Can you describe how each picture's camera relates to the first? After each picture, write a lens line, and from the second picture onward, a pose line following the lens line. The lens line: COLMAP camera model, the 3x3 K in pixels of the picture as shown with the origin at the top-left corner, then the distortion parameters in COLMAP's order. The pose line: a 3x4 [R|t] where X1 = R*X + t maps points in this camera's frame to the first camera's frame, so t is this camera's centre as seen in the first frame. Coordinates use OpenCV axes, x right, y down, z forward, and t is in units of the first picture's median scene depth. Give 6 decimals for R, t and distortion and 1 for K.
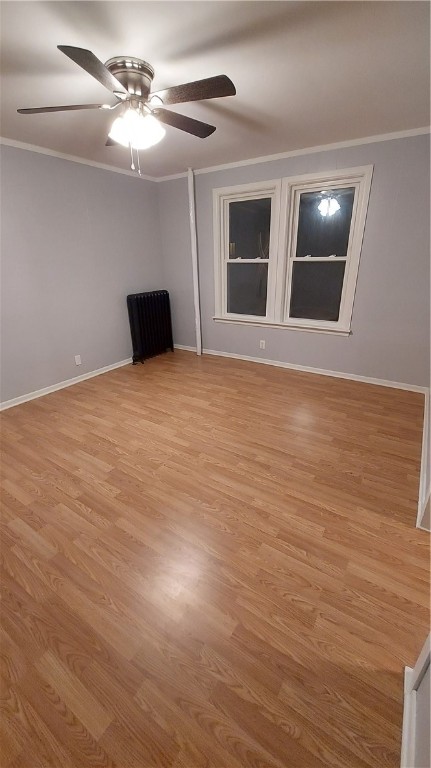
lens RADIAL K [[307.5, 0, 216.4], [0, 307.5, 381.9], [0, 0, 1]] dist [-0.002694, -0.000614]
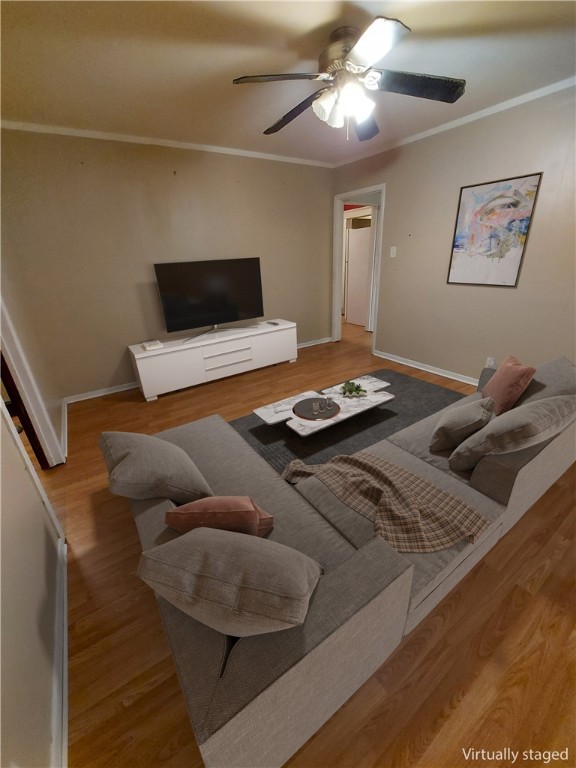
lens RADIAL K [[306.8, 0, 288.0], [0, 306.8, 384.0], [0, 0, 1]] dist [-0.002259, -0.000136]
pose [[-0.392775, 0.387422, -0.834046, 0.748946], [-0.303838, 0.801333, 0.515313, -0.461411], [0.867992, 0.455817, -0.197029, 1.175920]]
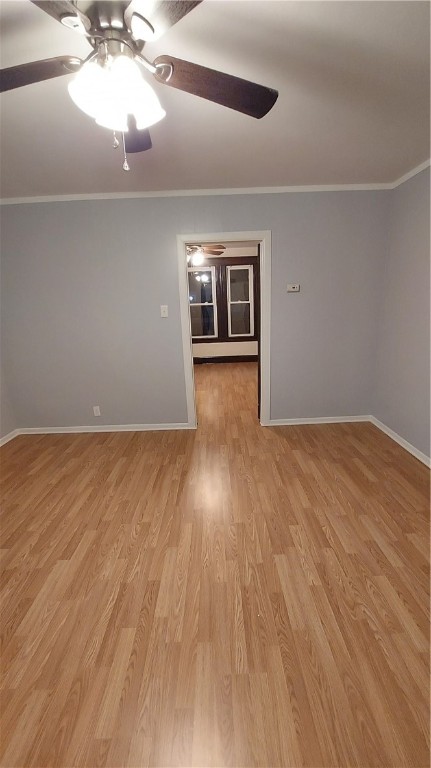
lens RADIAL K [[307.5, 0, 216.4], [0, 307.5, 381.9], [0, 0, 1]] dist [-0.002694, -0.000614]
pose [[-0.549921, -0.176503, 0.816354, -0.786987], [0.361728, 0.830661, 0.423268, -0.458155], [-0.752822, 0.528061, -0.392951, 1.147356]]
